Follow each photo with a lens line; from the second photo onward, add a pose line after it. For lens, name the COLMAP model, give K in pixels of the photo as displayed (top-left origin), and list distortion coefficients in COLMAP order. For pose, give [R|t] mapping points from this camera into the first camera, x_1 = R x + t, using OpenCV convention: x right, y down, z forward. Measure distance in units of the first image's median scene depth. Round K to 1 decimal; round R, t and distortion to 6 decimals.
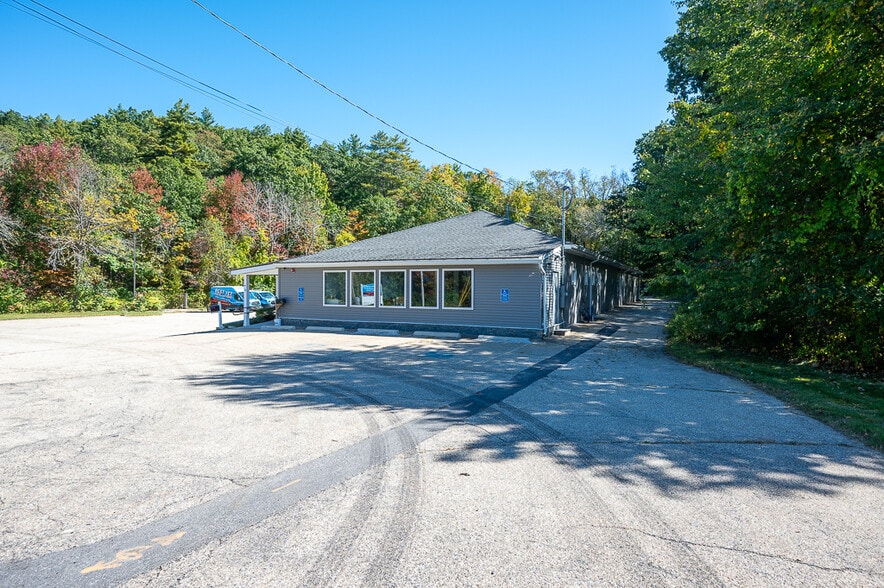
lens RADIAL K [[490.7, 0, 442.4], [0, 490.7, 288.1], [0, 0, 1]] dist [0.001726, -0.004458]
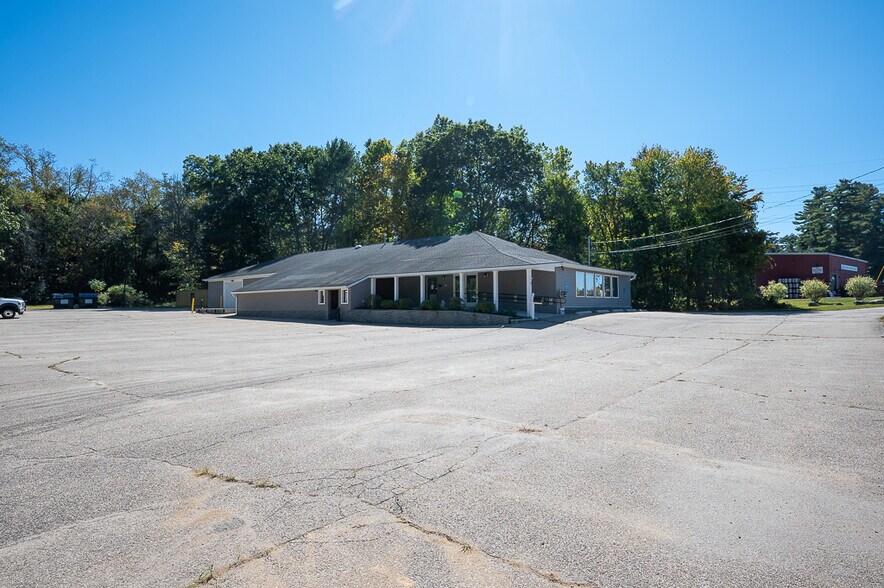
lens RADIAL K [[490.7, 0, 438.4], [0, 490.7, 291.0], [0, 0, 1]] dist [0.001726, -0.004458]
pose [[0.227641, 0.023519, 0.973461, -0.602844], [0.011224, 0.999578, -0.026775, 0.018878], [-0.973680, 0.017021, 0.227282, 0.384279]]
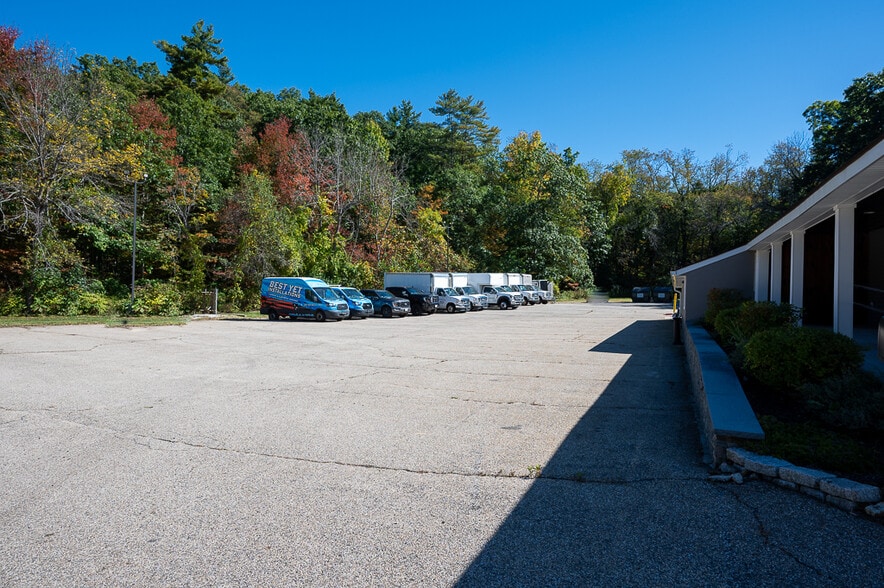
lens RADIAL K [[490.7, 0, 443.6], [0, 490.7, 290.1], [0, 0, 1]] dist [0.001726, -0.004458]
pose [[0.999716, 0.018613, 0.014912, -0.226991], [-0.018462, 0.999778, -0.010197, 0.012392], [-0.015098, 0.009919, 0.999837, 0.349935]]
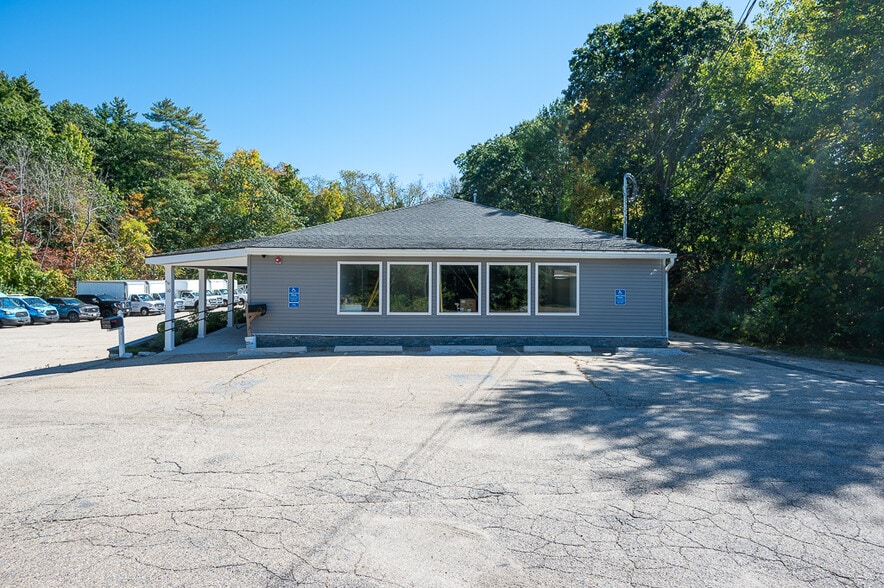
lens RADIAL K [[490.7, 0, 439.8], [0, 490.7, 291.4], [0, 0, 1]] dist [0.001726, -0.004458]
pose [[0.887743, 0.002649, 0.460332, -0.154142], [0.000181, 0.999981, -0.006104, 0.003343], [-0.460340, 0.005502, 0.887726, 0.124281]]
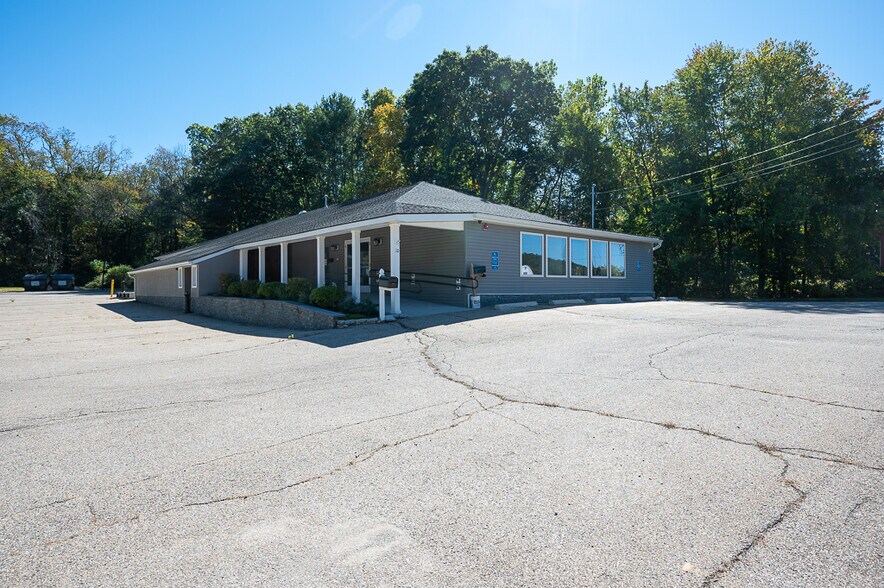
lens RADIAL K [[490.7, 0, 441.4], [0, 490.7, 288.0], [0, 0, 1]] dist [0.001726, -0.004458]
pose [[0.381440, -0.008538, 0.924354, -0.367485], [0.011056, 0.999928, 0.004674, 0.017982], [-0.924328, 0.008437, 0.381507, 0.295725]]
